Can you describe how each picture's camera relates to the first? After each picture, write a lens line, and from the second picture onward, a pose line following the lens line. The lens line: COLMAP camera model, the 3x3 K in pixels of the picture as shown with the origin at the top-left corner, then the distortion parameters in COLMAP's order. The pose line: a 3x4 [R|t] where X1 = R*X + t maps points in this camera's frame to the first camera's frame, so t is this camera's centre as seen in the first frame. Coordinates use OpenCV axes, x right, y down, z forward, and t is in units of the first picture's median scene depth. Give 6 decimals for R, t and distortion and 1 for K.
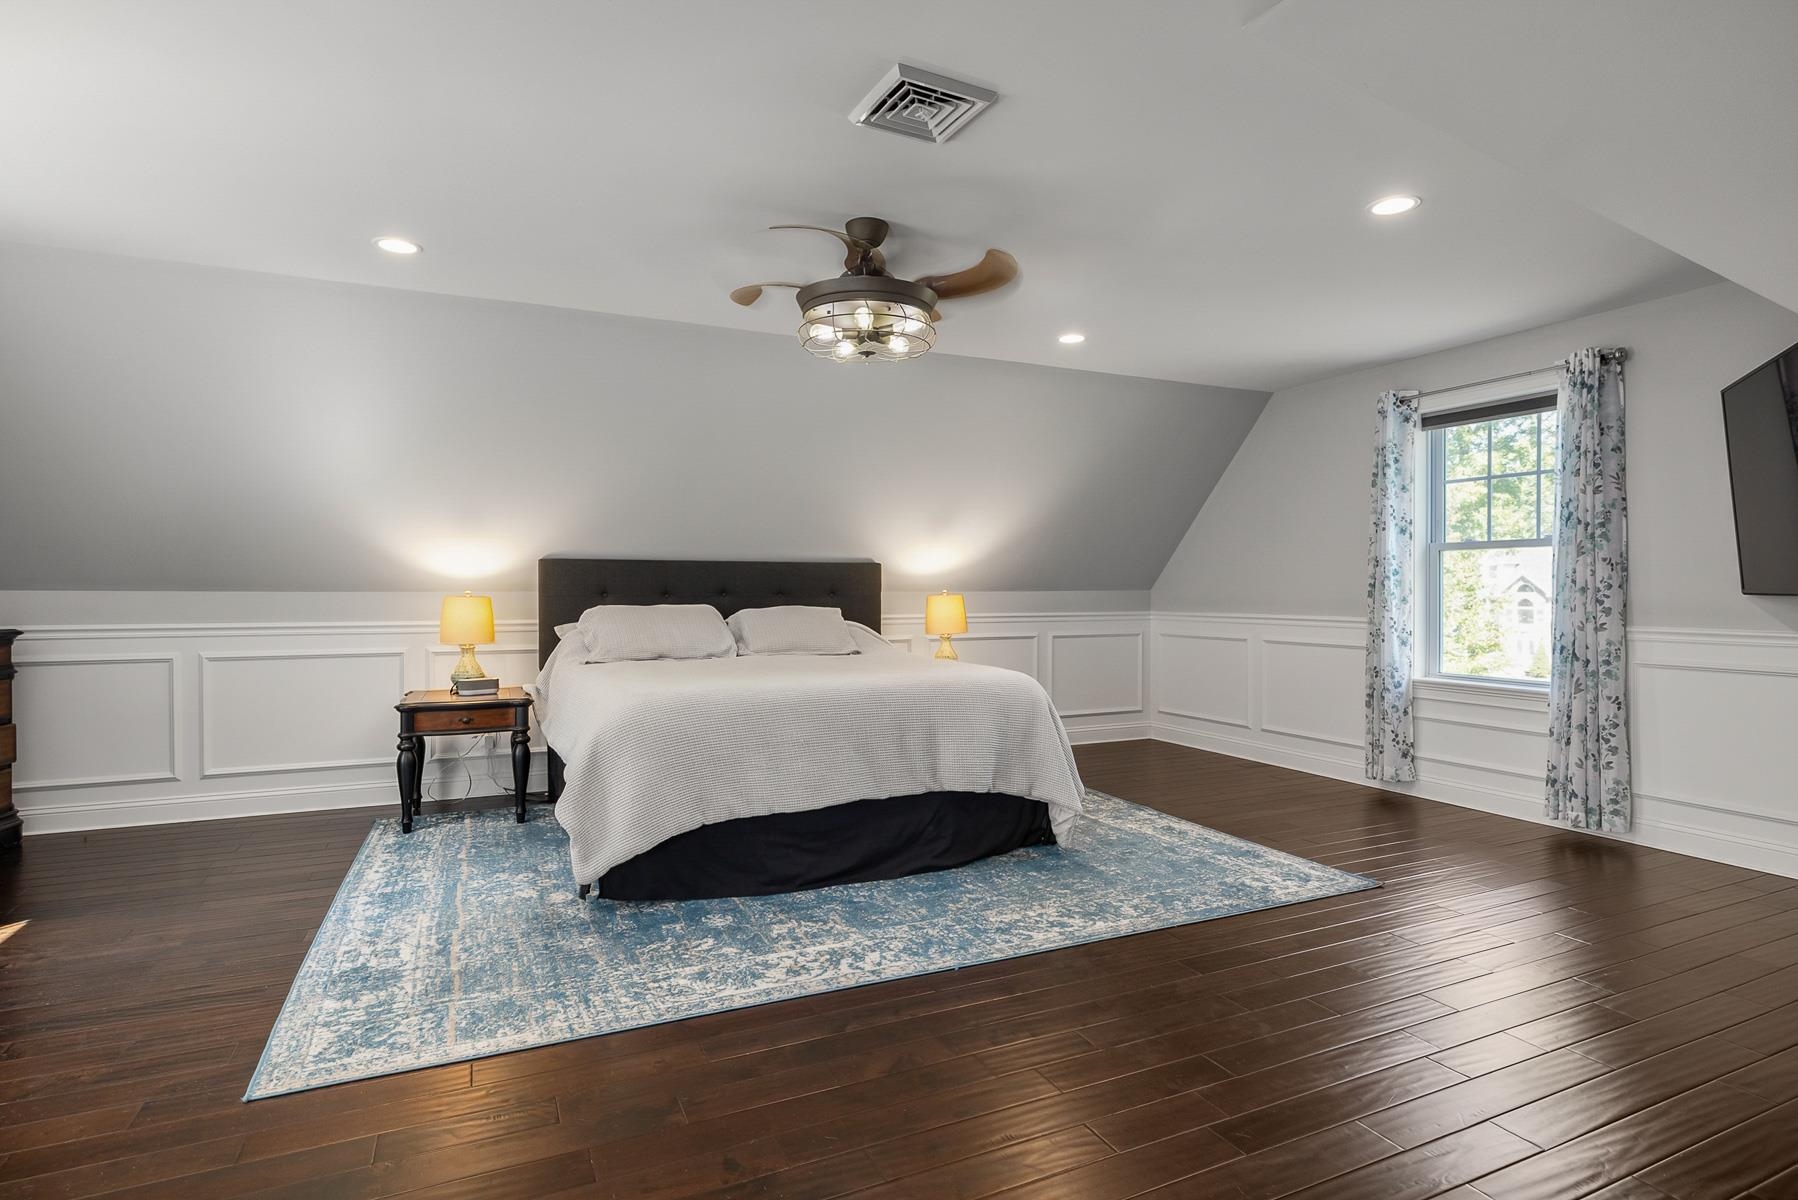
lens RADIAL K [[920.3, 0, 900.3], [0, 920.3, 593.4], [0, 0, 1]] dist [0.013037, -0.000377]
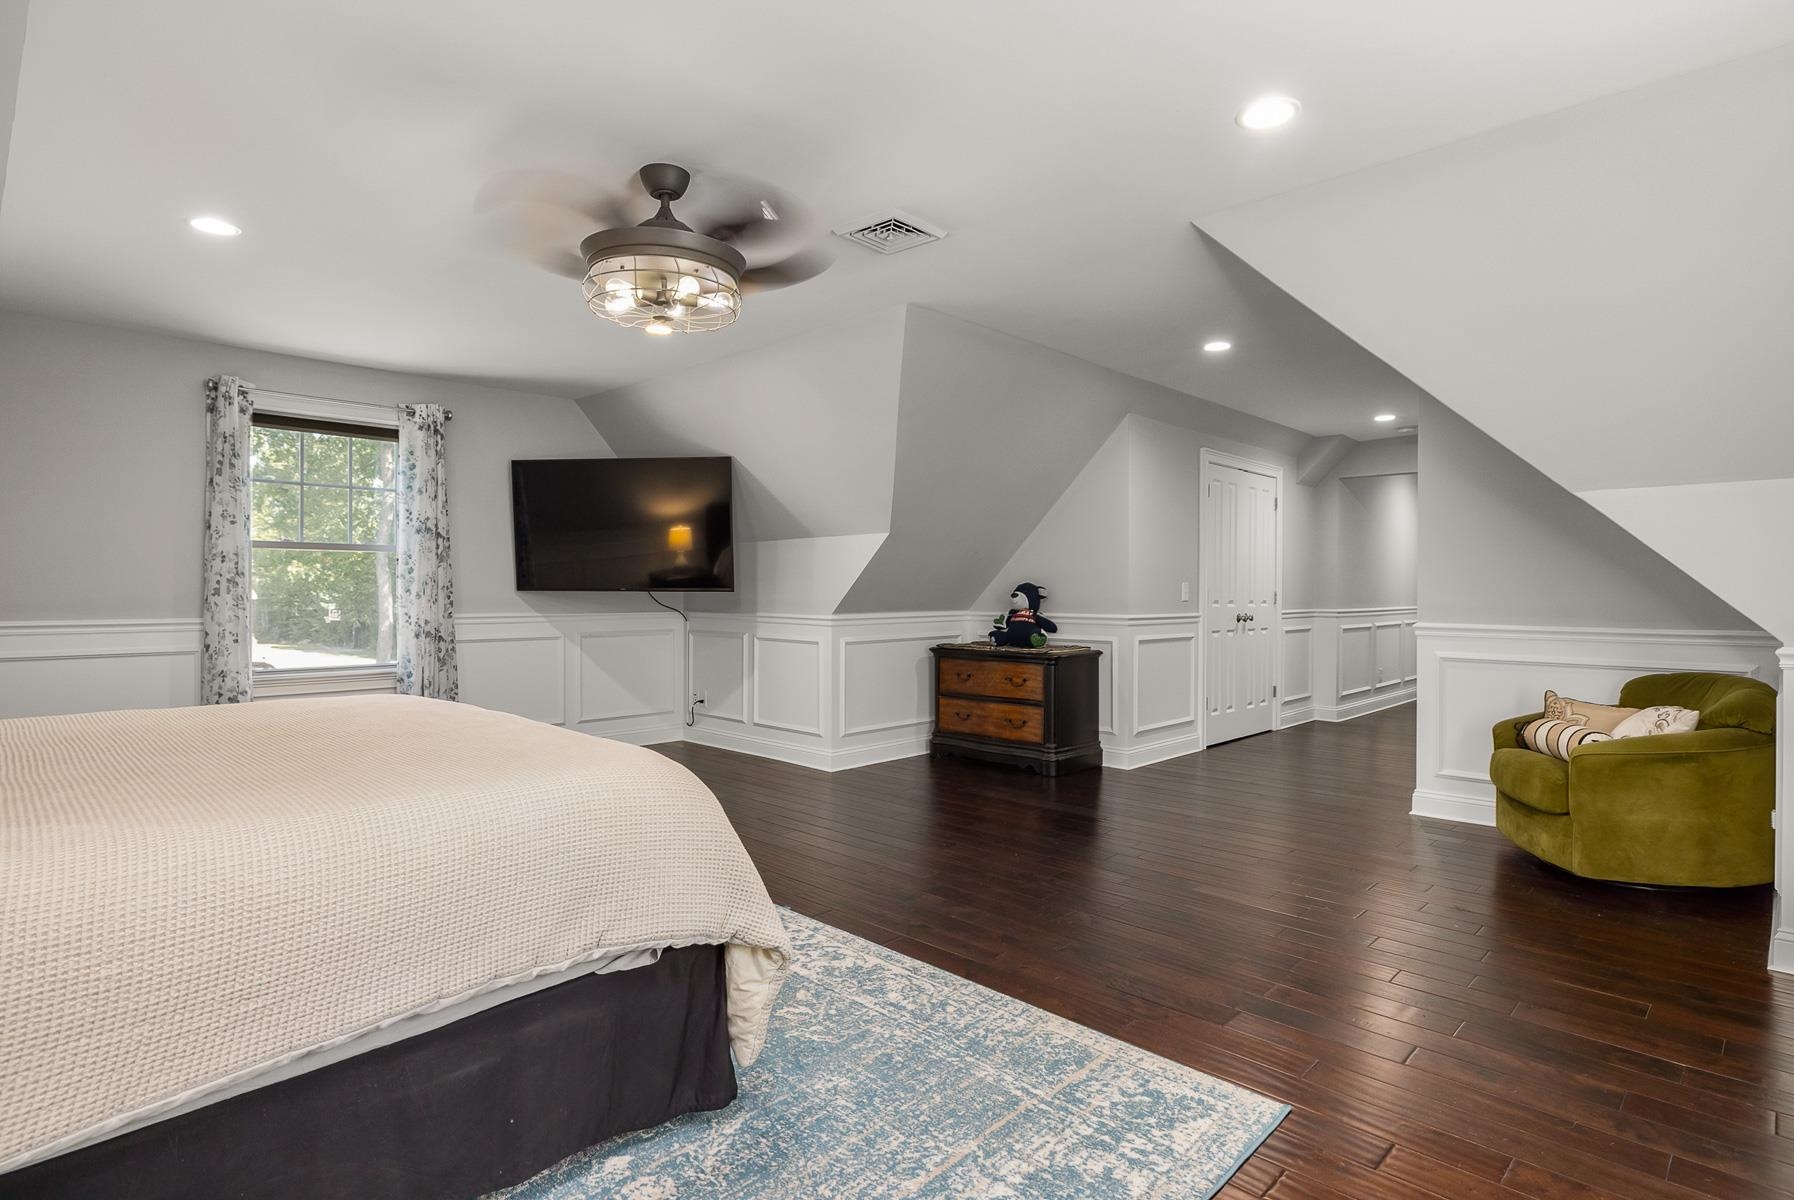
lens RADIAL K [[918.2, 0, 898.3], [0, 918.2, 593.4], [0, 0, 1]] dist [0.013037, -0.000377]
pose [[-0.356704, -0.005145, 0.934203, -1.030502], [0.003813, 0.999968, 0.006963, -0.003137], [-0.934210, 0.006045, -0.356673, 1.217490]]
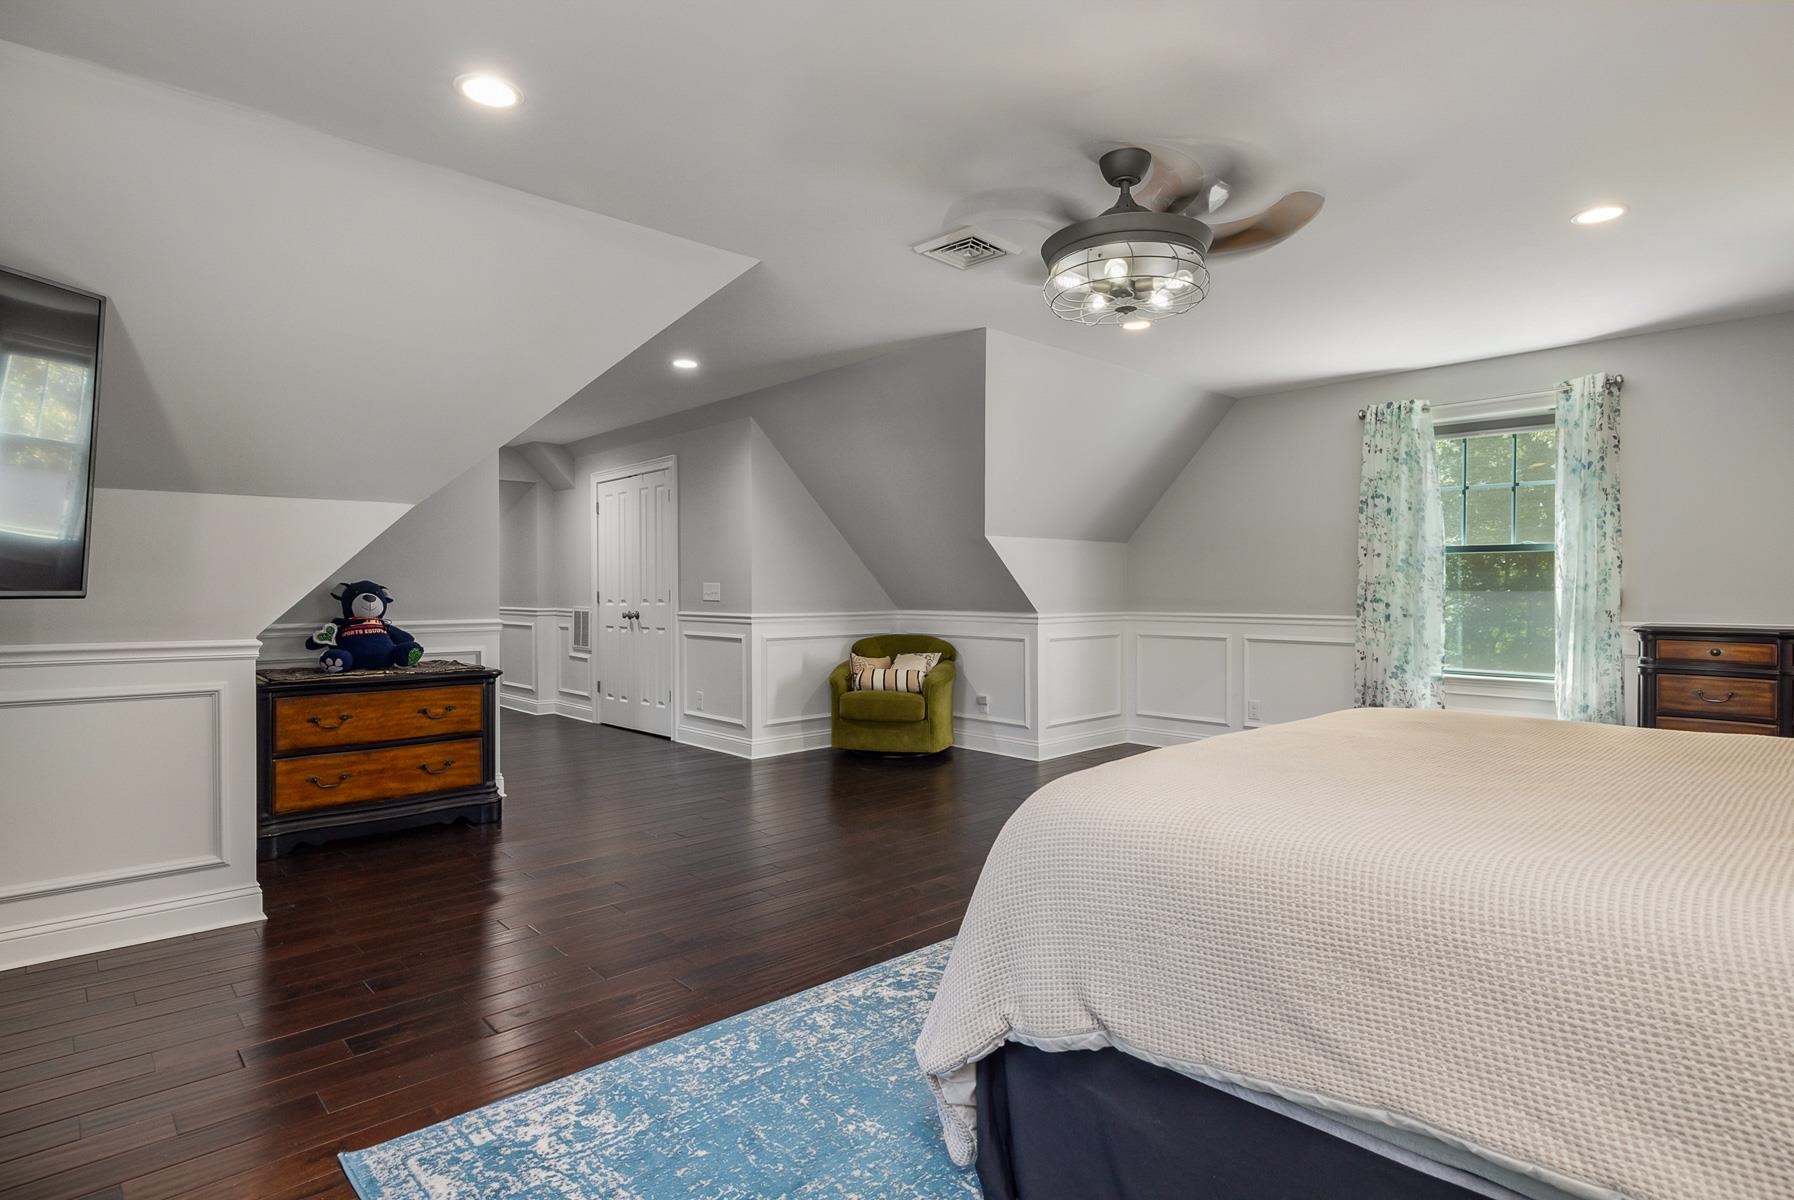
lens RADIAL K [[918.2, 0, 898.3], [0, 918.2, 593.4], [0, 0, 1]] dist [0.013037, -0.000377]
pose [[-0.951193, -0.000105, -0.308597, 0.470434], [-0.002886, 0.999959, 0.008554, -0.007806], [0.308584, 0.009027, -0.951154, 1.931707]]
